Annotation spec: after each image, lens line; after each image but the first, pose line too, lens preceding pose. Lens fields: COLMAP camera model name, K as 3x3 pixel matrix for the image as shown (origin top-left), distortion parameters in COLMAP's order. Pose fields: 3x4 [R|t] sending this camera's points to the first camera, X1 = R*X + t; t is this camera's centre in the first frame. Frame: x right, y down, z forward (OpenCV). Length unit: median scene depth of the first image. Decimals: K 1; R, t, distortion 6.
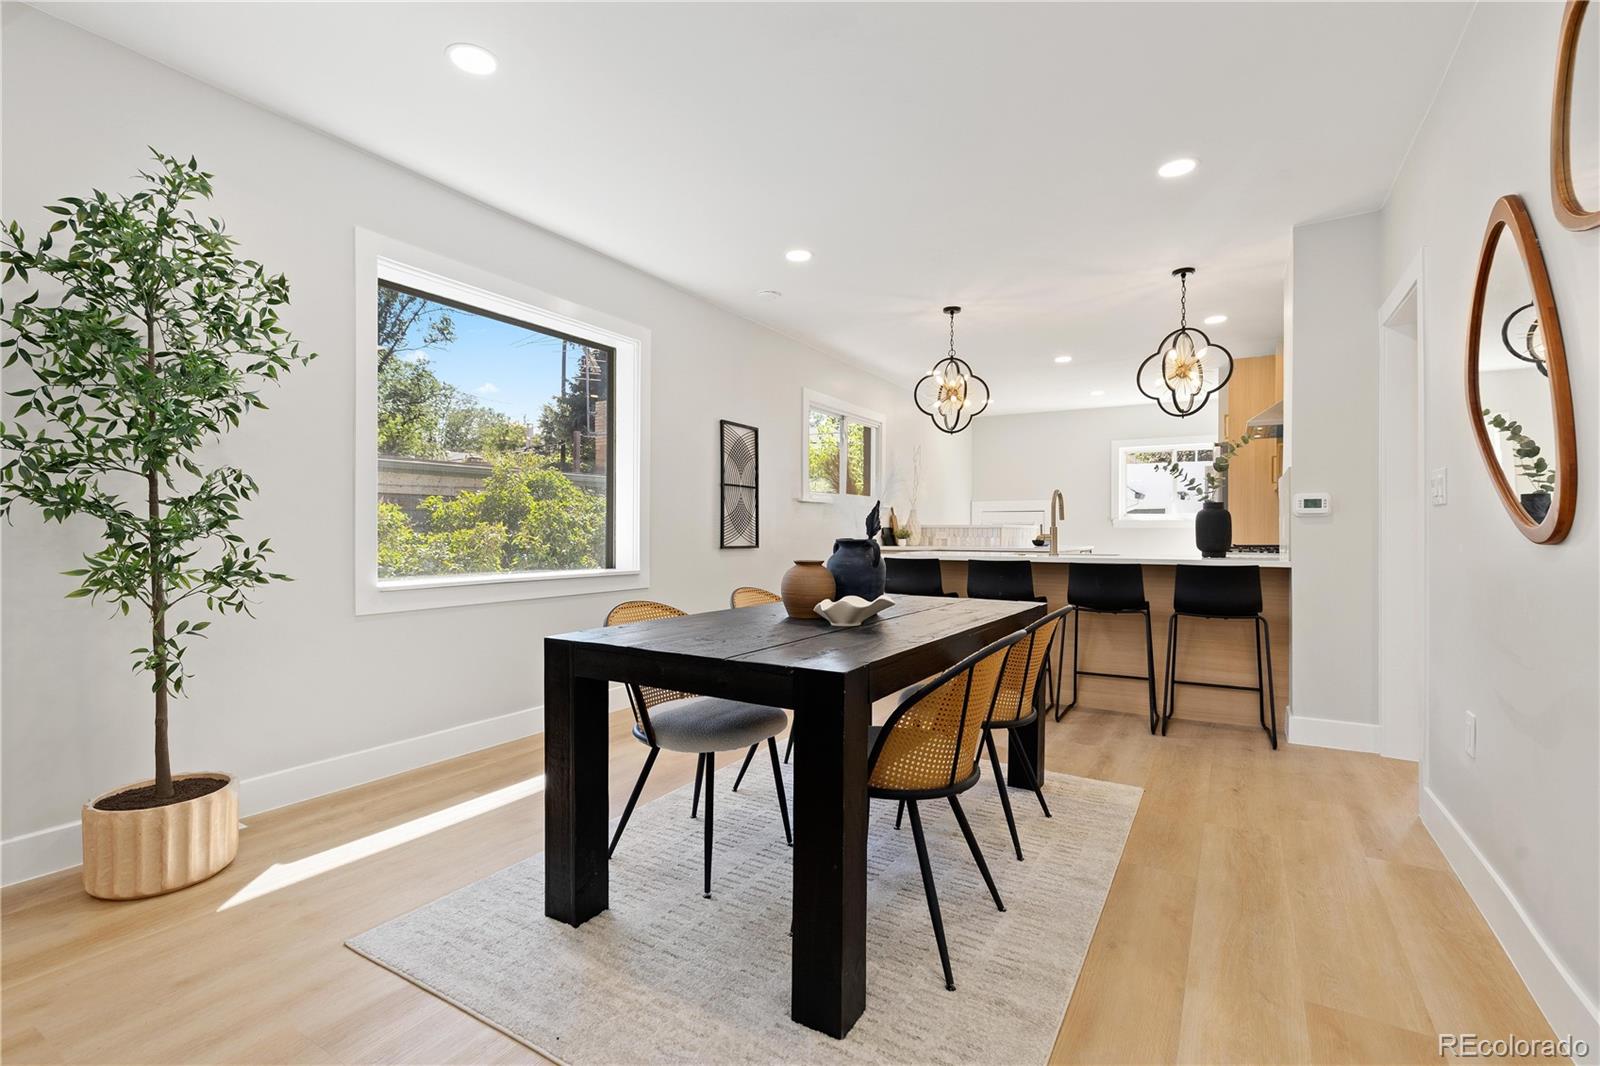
lens RADIAL K [[727.5, 0, 791.2], [0, 727.5, 529.3], [0, 0, 1]] dist [0.006758, -0.001390]
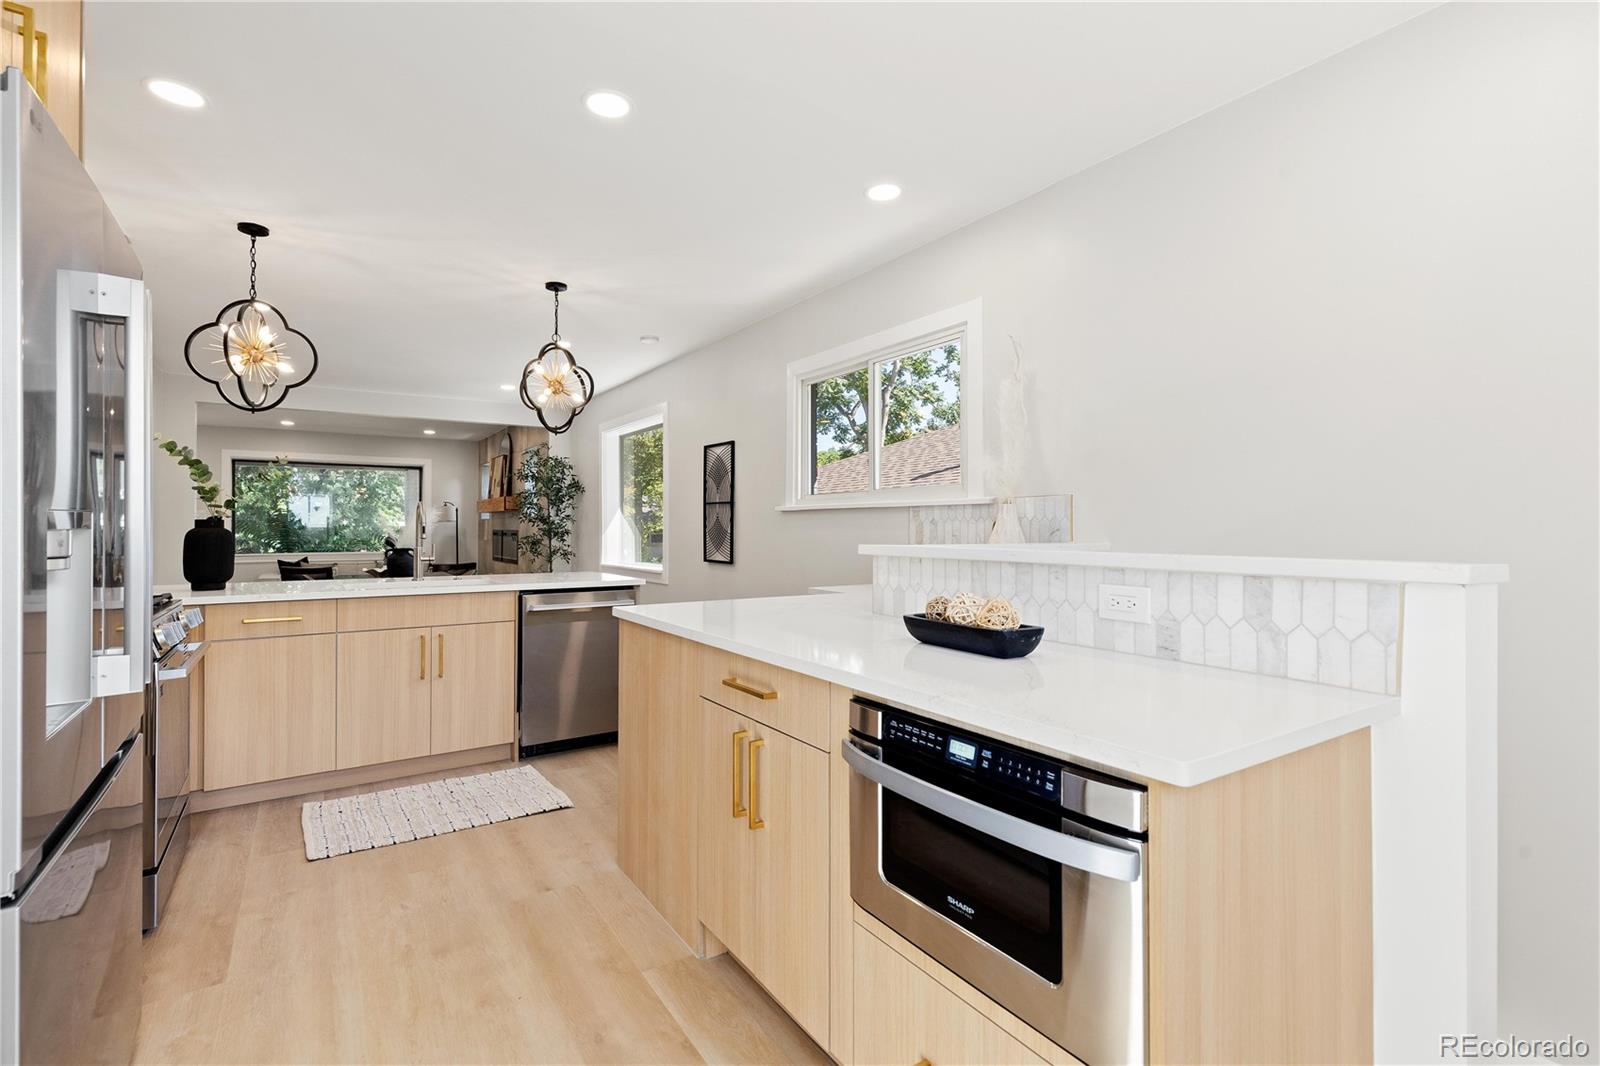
lens RADIAL K [[727.5, 0, 801.5], [0, 727.5, 524.6], [0, 0, 1]] dist [0.006758, -0.001390]
pose [[-0.415726, -0.007359, -0.909460, 1.016305], [0.002110, 0.999957, -0.009055, -0.023473], [0.909487, -0.005684, -0.415693, 1.892736]]
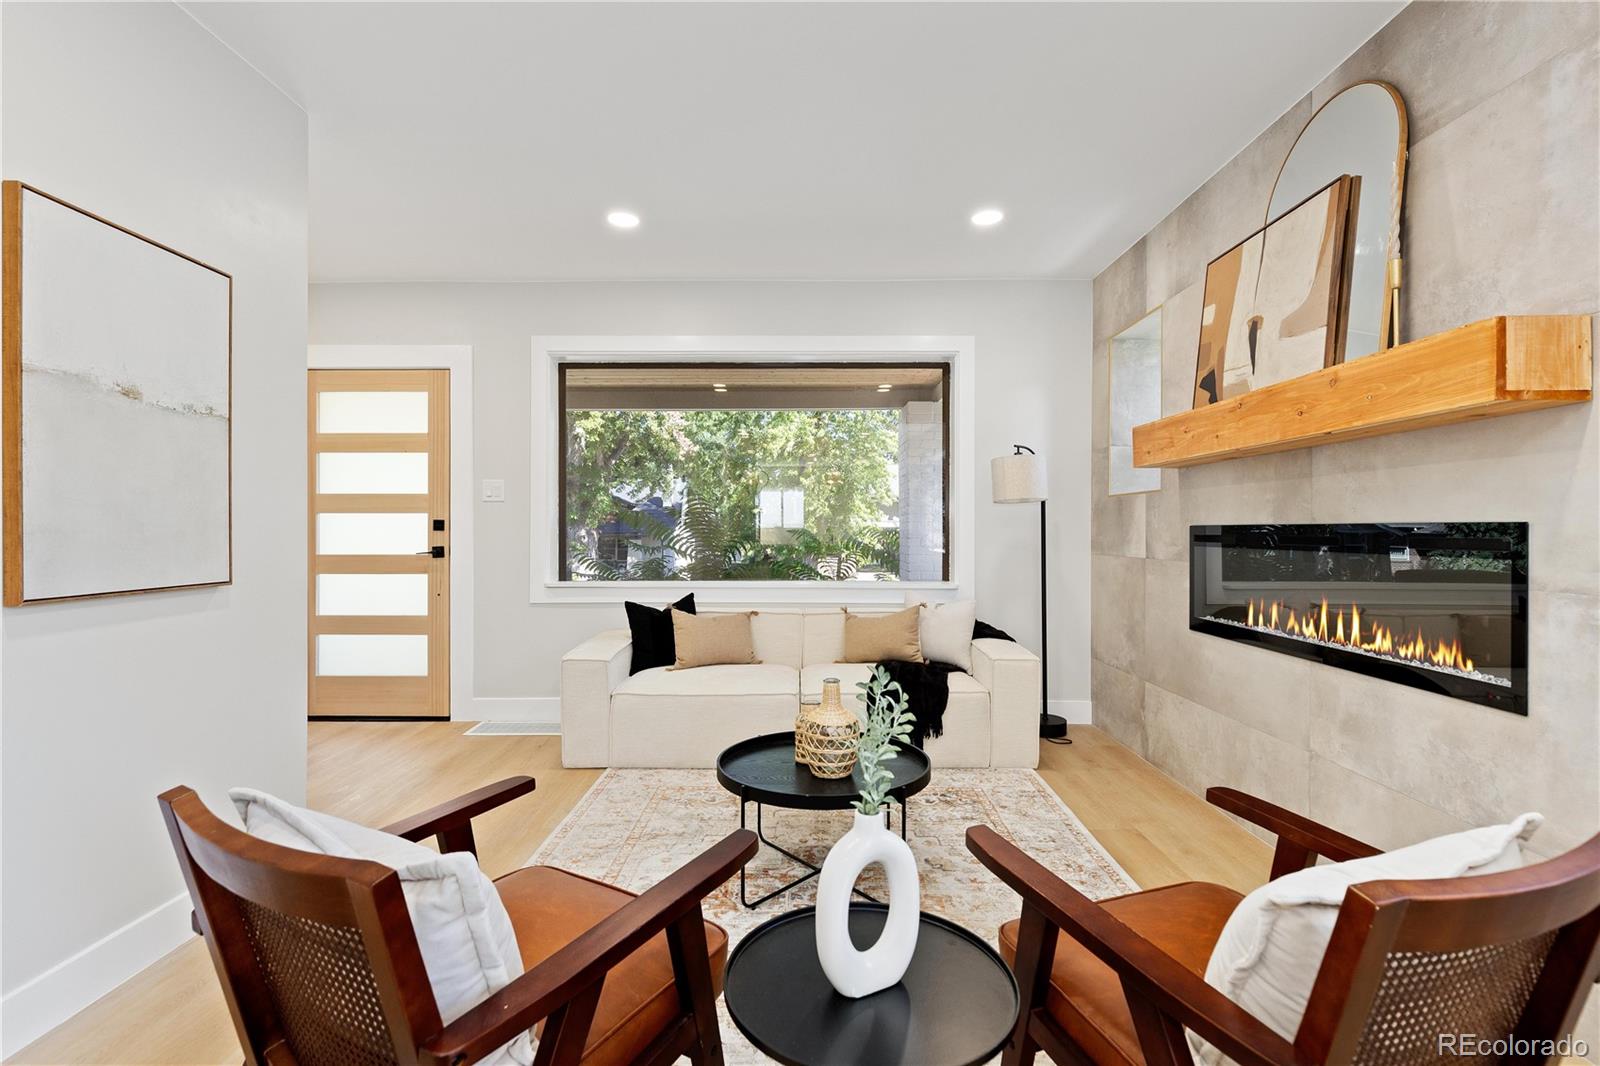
lens RADIAL K [[754.0, 0, 798.7], [0, 754.0, 532.7], [0, 0, 1]] dist [-0.006754, 0.001931]
pose [[-0.857915, -0.002458, -0.513787, -0.121877], [-0.003043, 0.999995, 0.000298, -0.020828], [0.513783, 0.001819, -0.857918, 0.306738]]
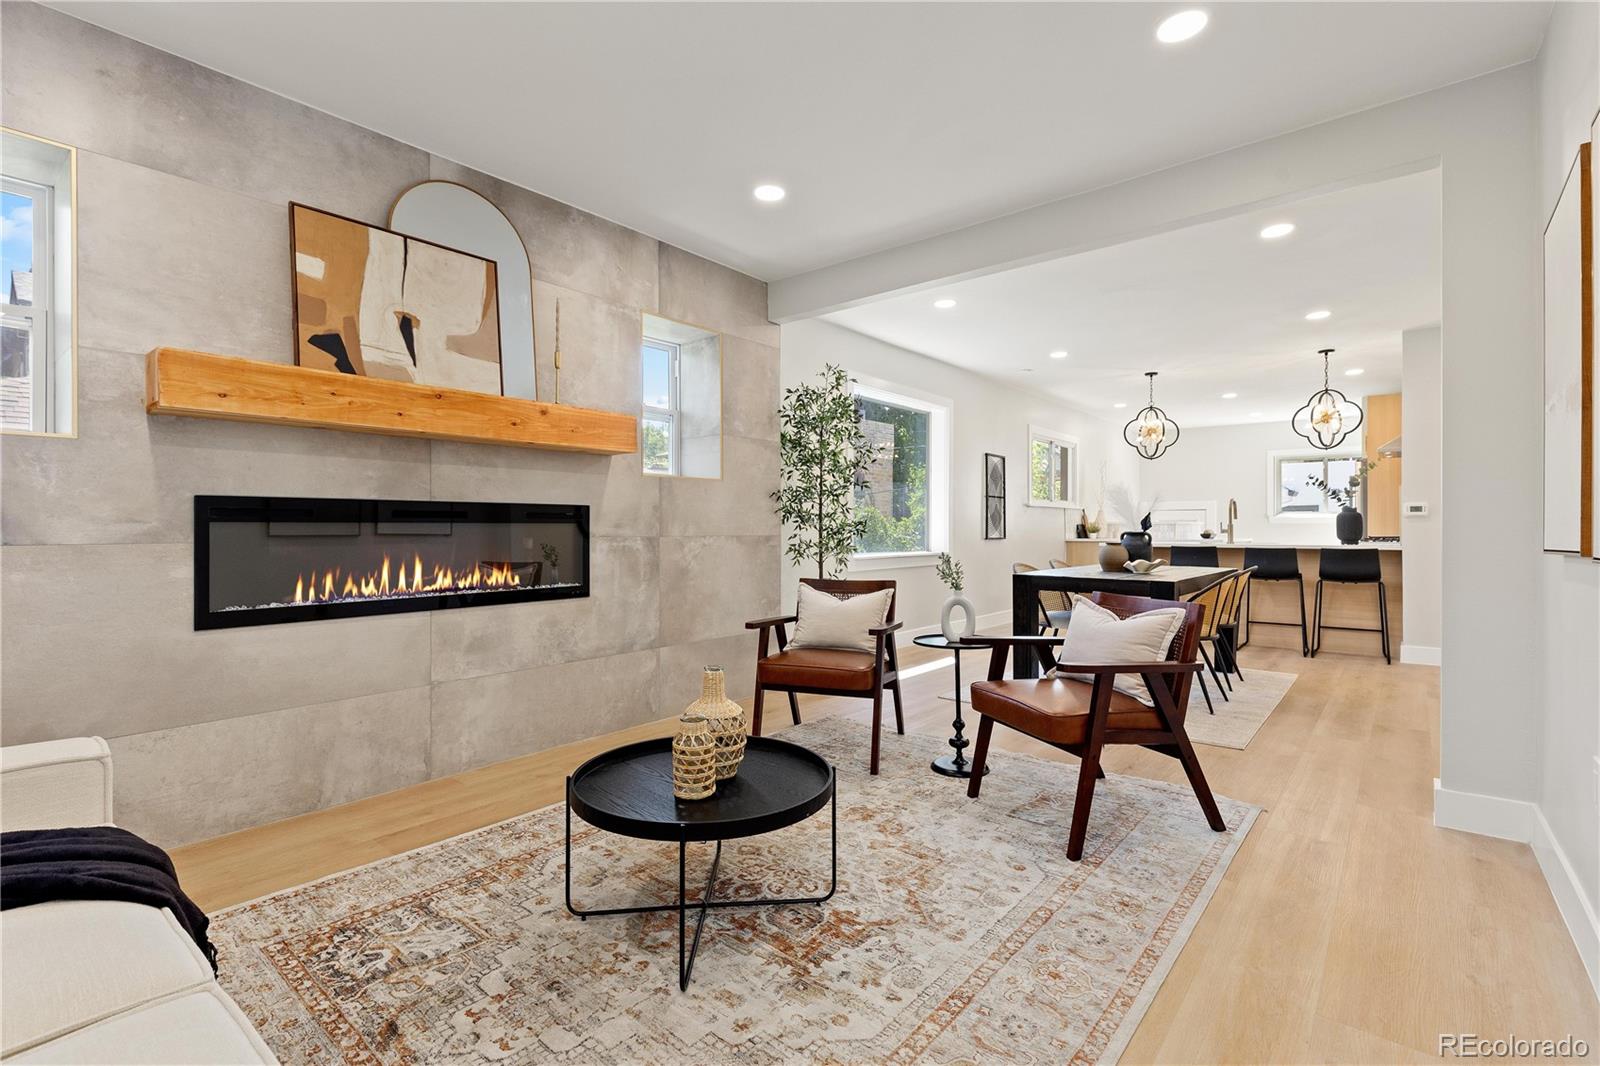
lens RADIAL K [[727.5, 0, 787.4], [0, 727.5, 524.6], [0, 0, 1]] dist [0.006758, -0.001390]
pose [[0.987475, -0.003171, -0.157743, -0.312546], [0.003058, 0.999995, -0.000961, -0.003970], [0.157746, 0.000467, 0.987480, -0.640271]]
